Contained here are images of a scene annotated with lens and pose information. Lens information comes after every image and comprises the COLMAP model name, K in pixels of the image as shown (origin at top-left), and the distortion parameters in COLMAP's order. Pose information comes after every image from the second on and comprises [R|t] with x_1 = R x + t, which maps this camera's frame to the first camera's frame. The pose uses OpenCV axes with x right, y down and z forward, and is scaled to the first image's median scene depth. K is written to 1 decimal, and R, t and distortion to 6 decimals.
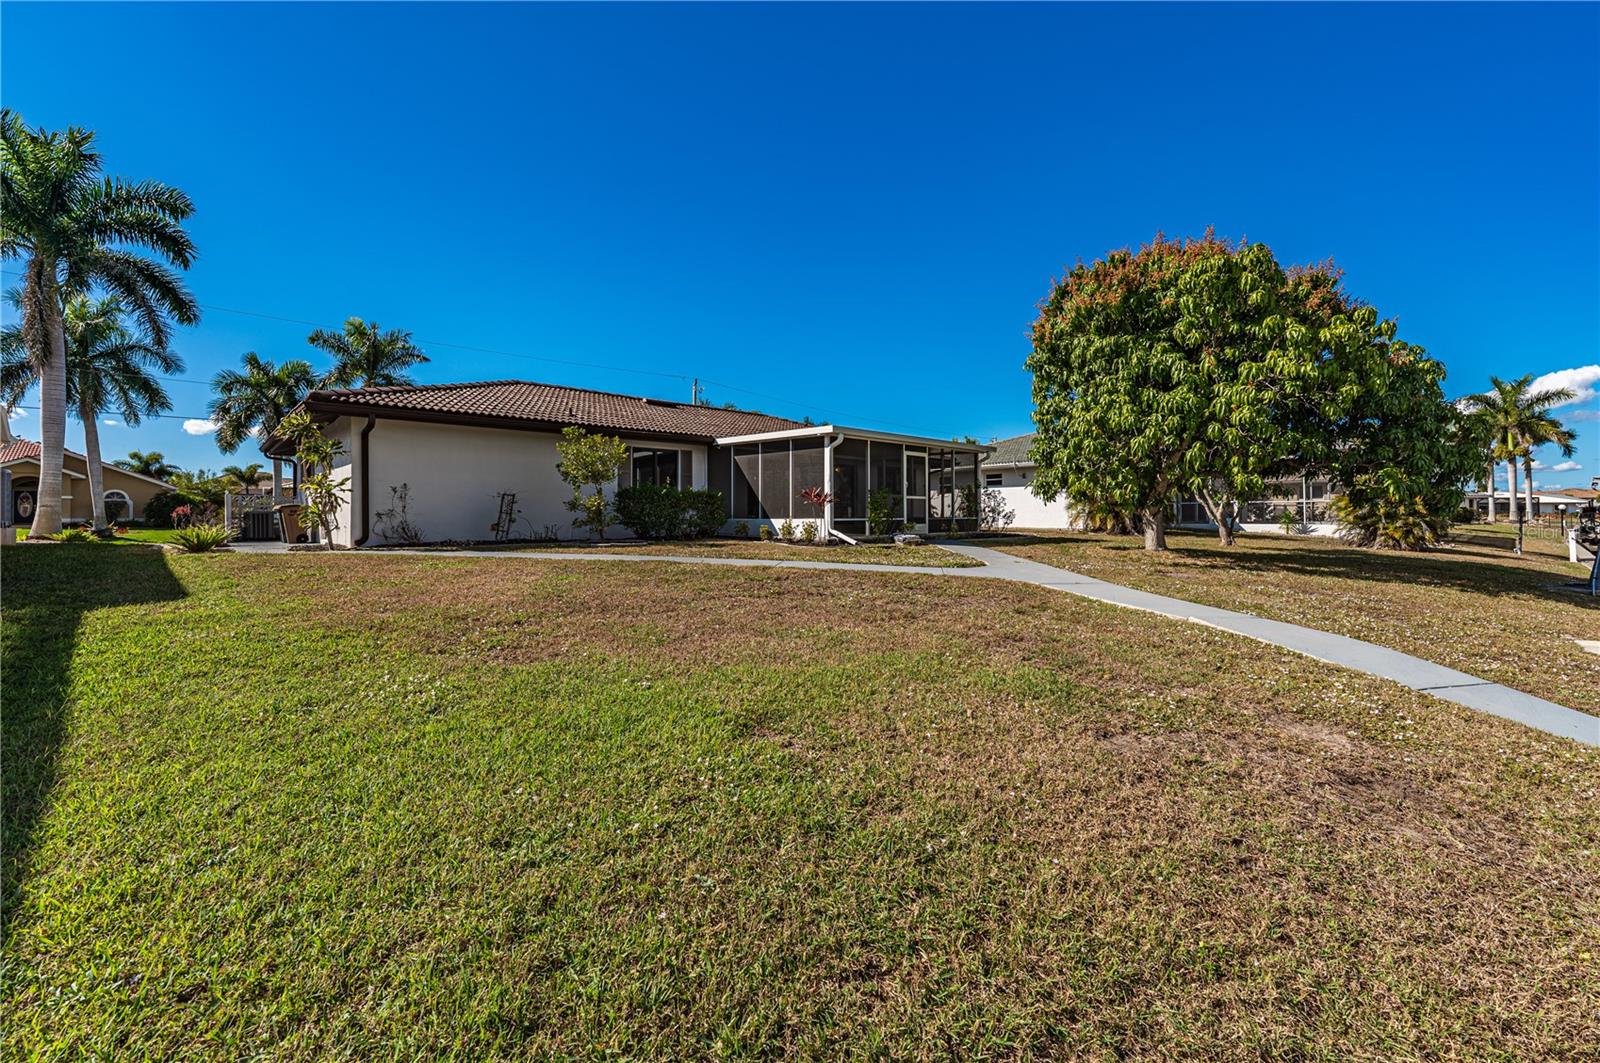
lens RADIAL K [[639.5, 0, 806.6], [0, 639.5, 531.2], [0, 0, 1]] dist [0.000786, 0.000152]
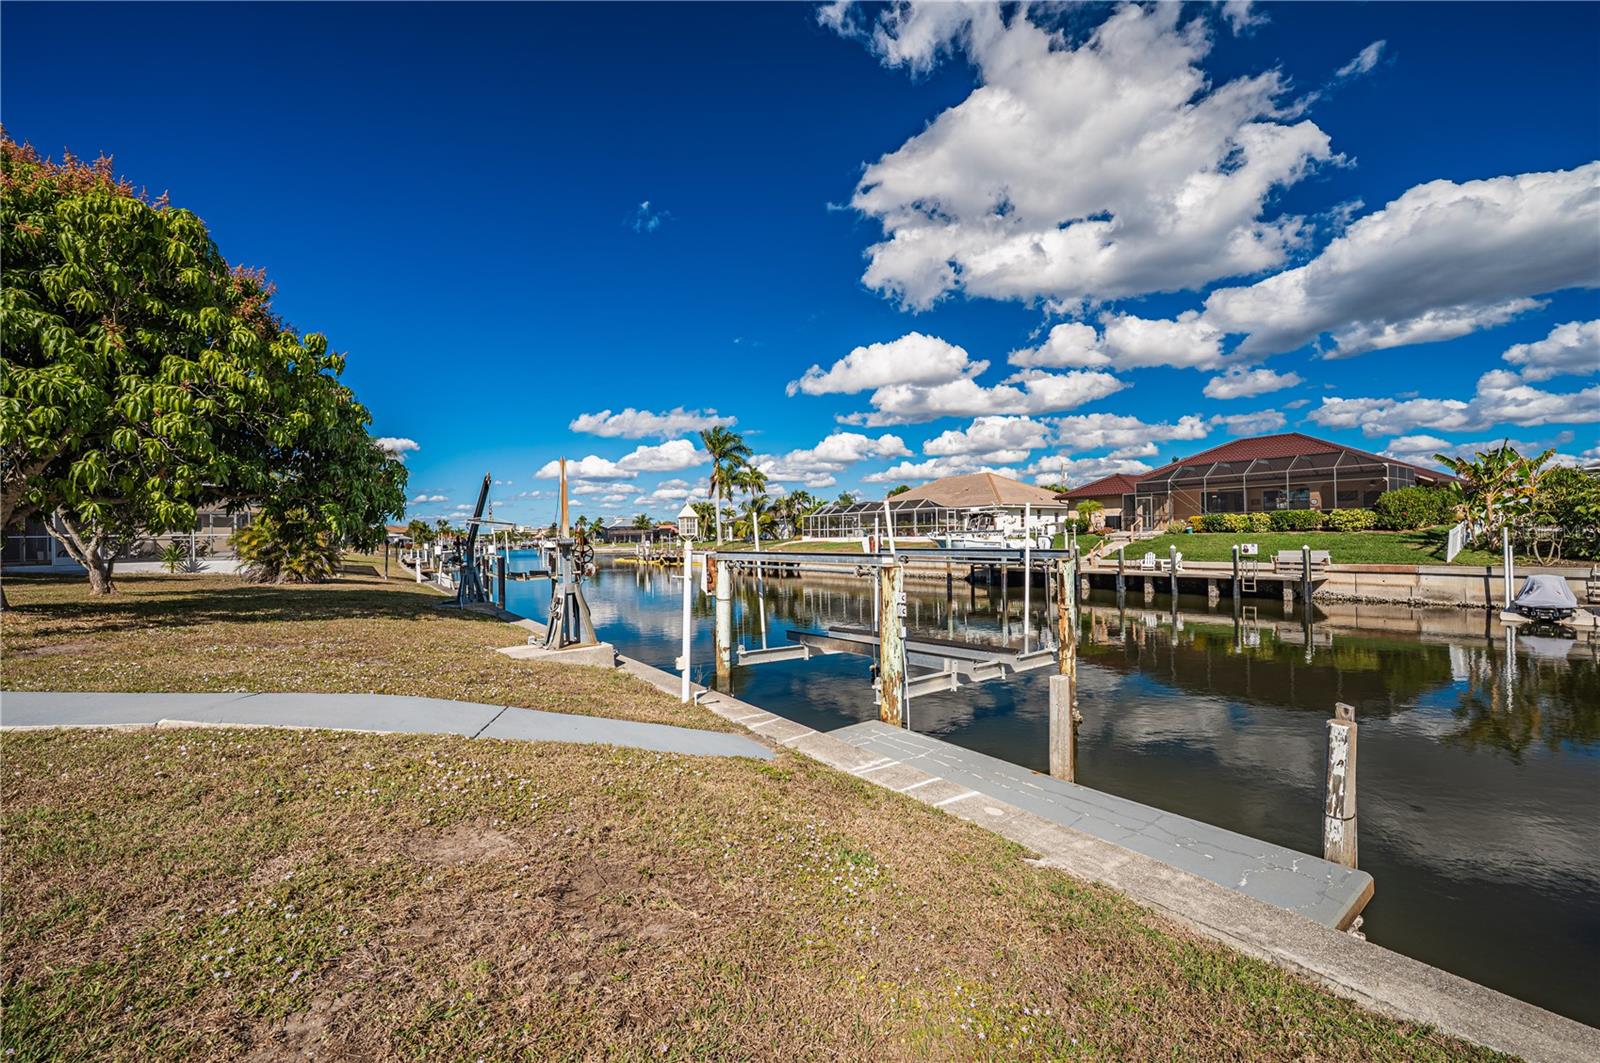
lens RADIAL K [[639.5, 0, 806.6], [0, 639.5, 531.2], [0, 0, 1]] dist [0.000786, 0.000152]
pose [[0.126781, 0.010661, 0.991873, 0.023495], [0.041085, 0.999028, -0.015989, -0.010357], [-0.991080, 0.042778, 0.126220, 0.150986]]
